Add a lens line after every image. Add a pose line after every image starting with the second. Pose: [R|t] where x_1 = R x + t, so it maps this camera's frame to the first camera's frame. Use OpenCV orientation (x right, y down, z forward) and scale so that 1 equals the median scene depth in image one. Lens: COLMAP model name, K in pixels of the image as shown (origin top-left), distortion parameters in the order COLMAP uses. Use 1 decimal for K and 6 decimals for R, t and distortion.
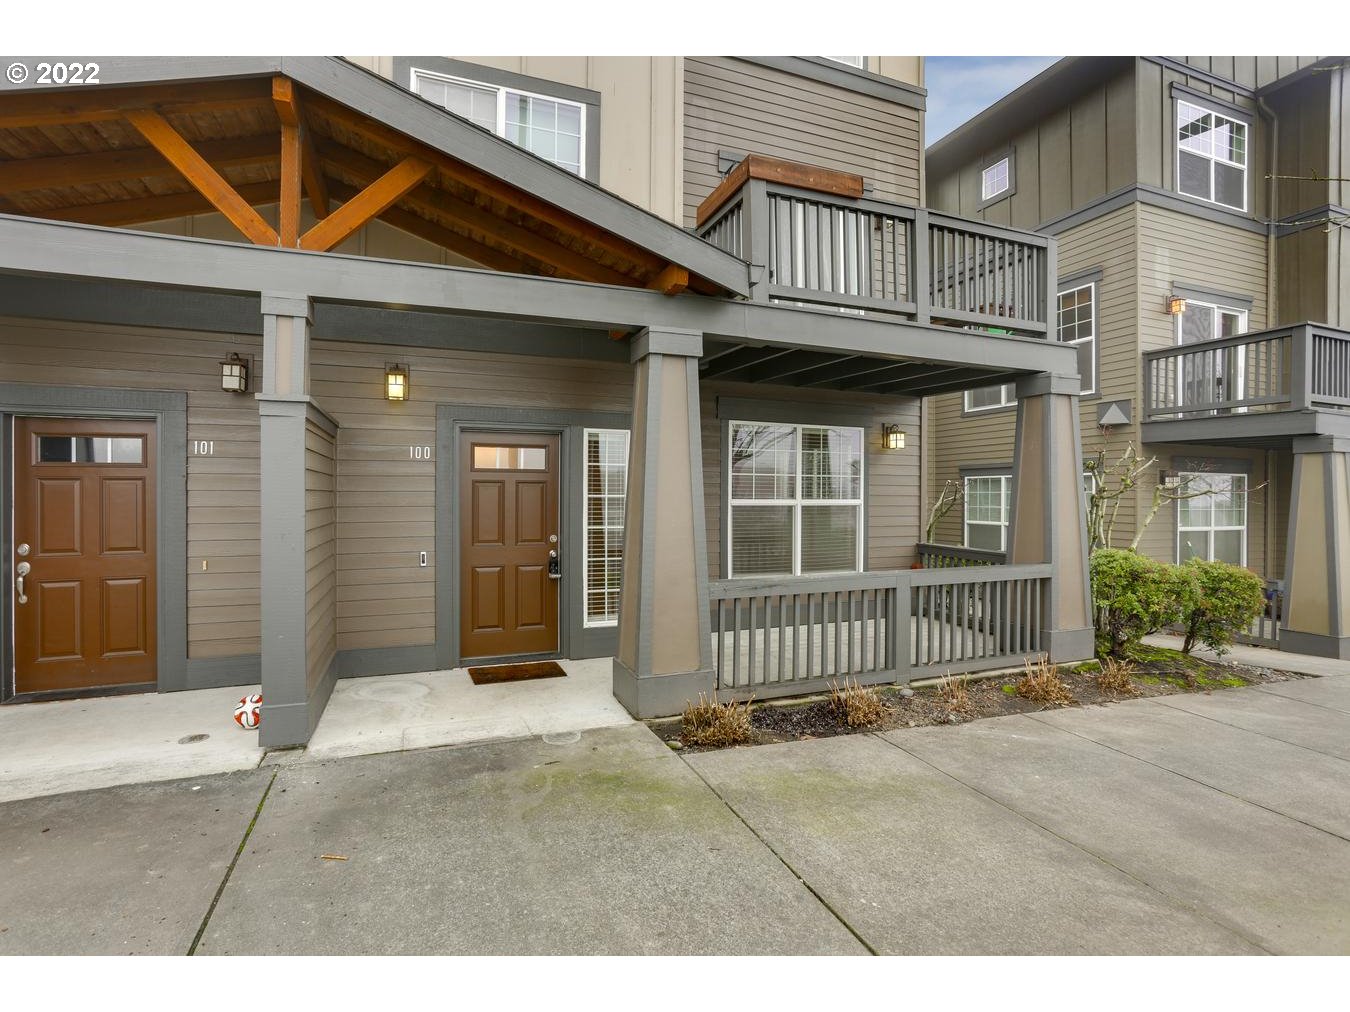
lens RADIAL K [[656.1, 0, 672.9], [0, 656.1, 490.8], [0, 0, 1]] dist [-0.051699, 0.026435]
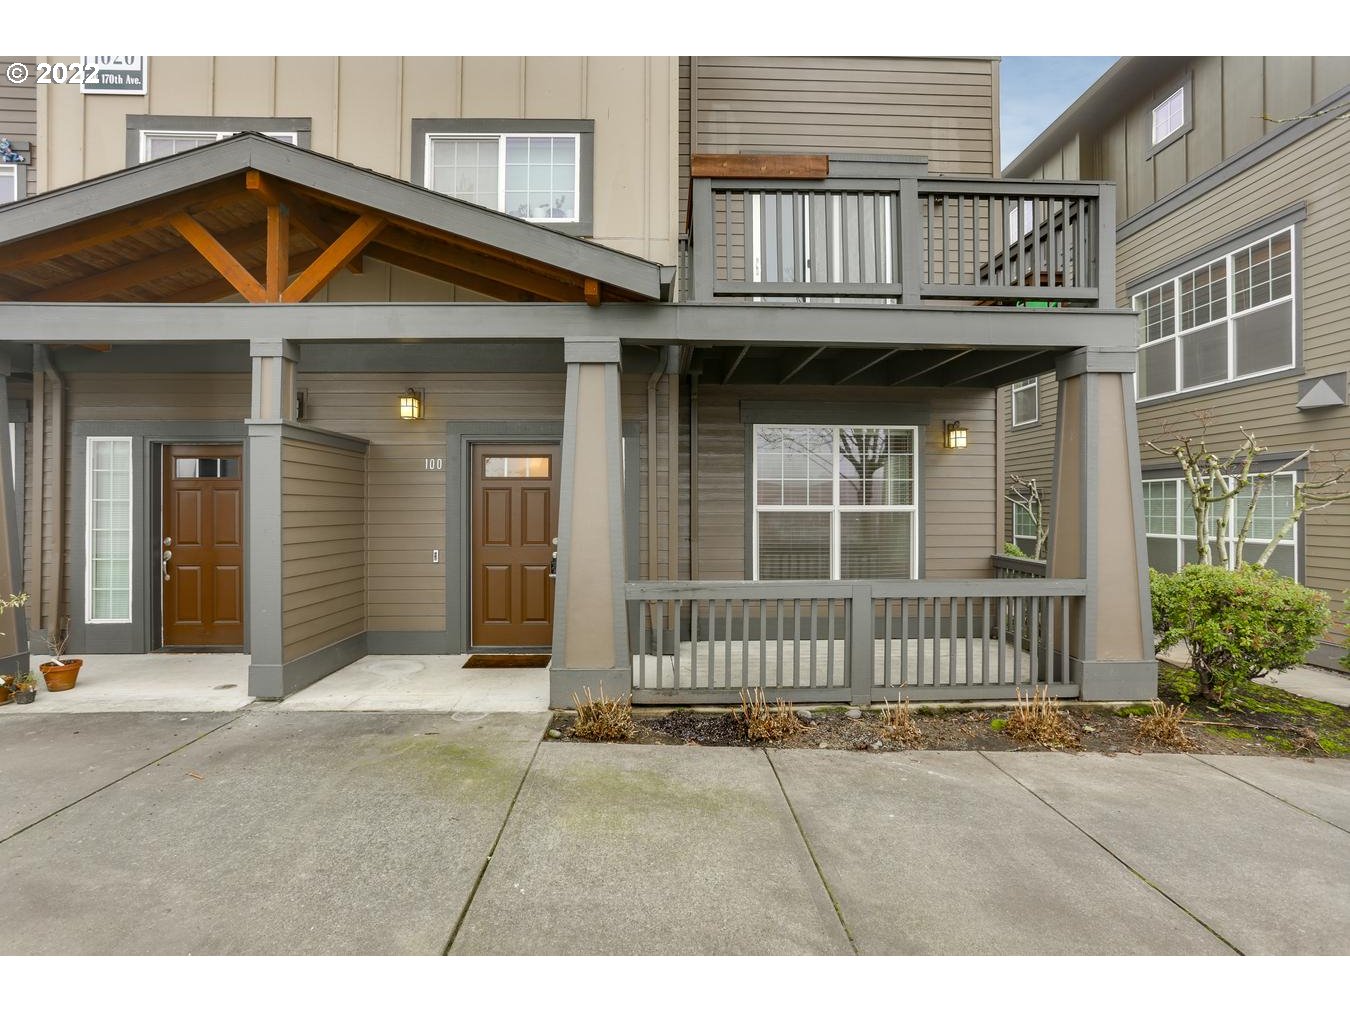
lens RADIAL K [[656.1, 0, 672.5], [0, 656.1, 501.4], [0, 0, 1]] dist [-0.052937, 0.026094]
pose [[0.941968, -0.007734, -0.335614, 0.391721], [0.005794, 0.999960, -0.006783, 0.017384], [0.335653, 0.004445, 0.941975, 0.054009]]
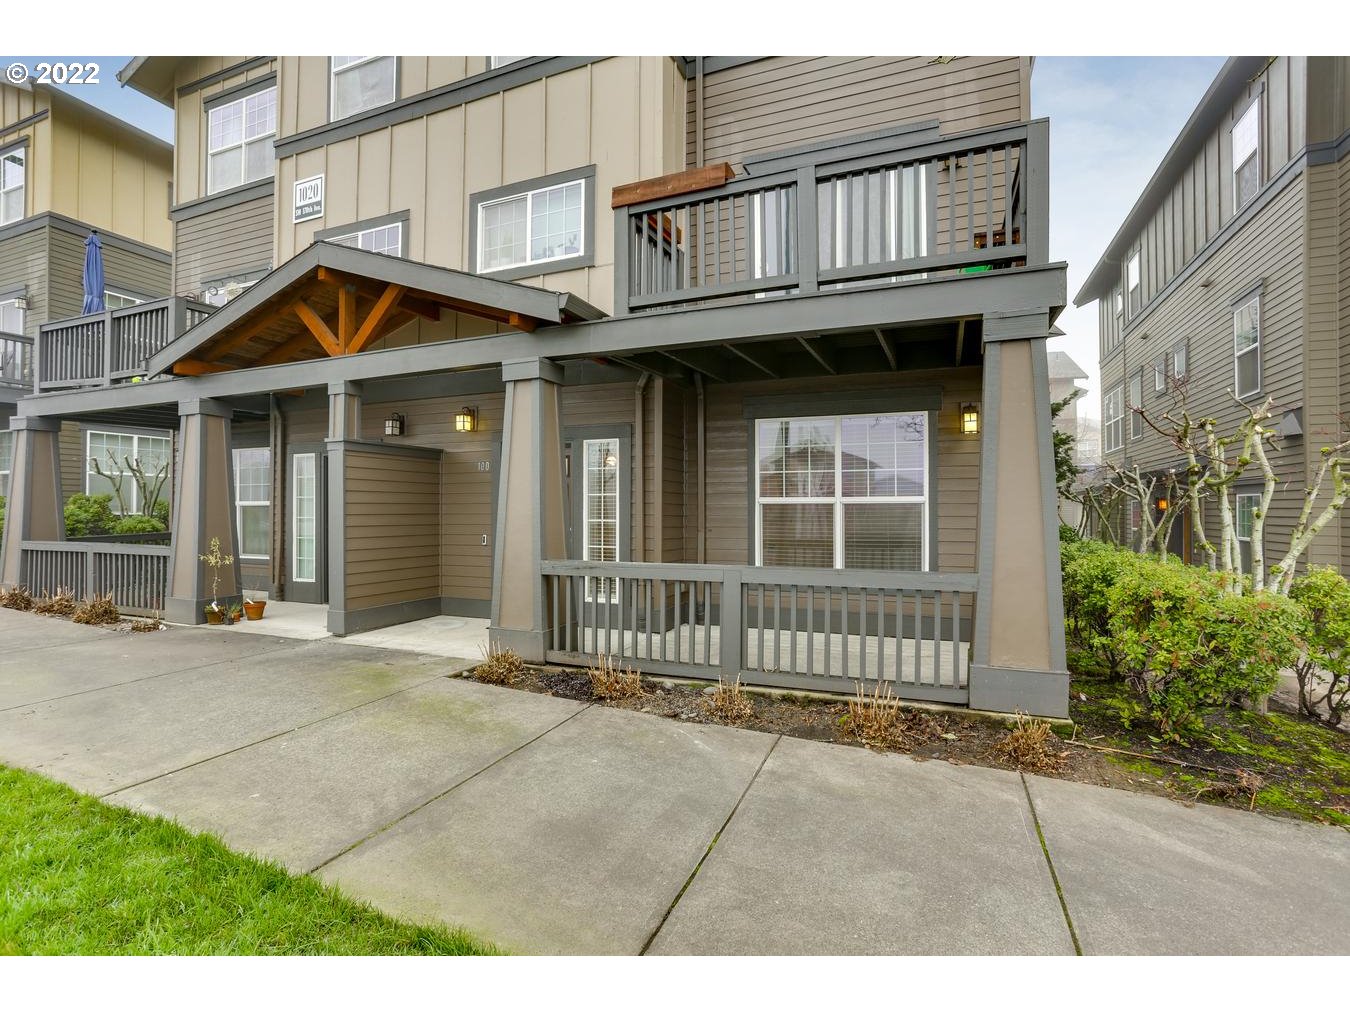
lens RADIAL K [[656.1, 0, 672.5], [0, 656.1, 501.4], [0, 0, 1]] dist [-0.052937, 0.026094]
pose [[0.720015, -0.013563, -0.693826, 0.908572], [0.008184, 0.999905, -0.011053, 0.038087], [0.693910, 0.002280, 0.720058, 0.241267]]
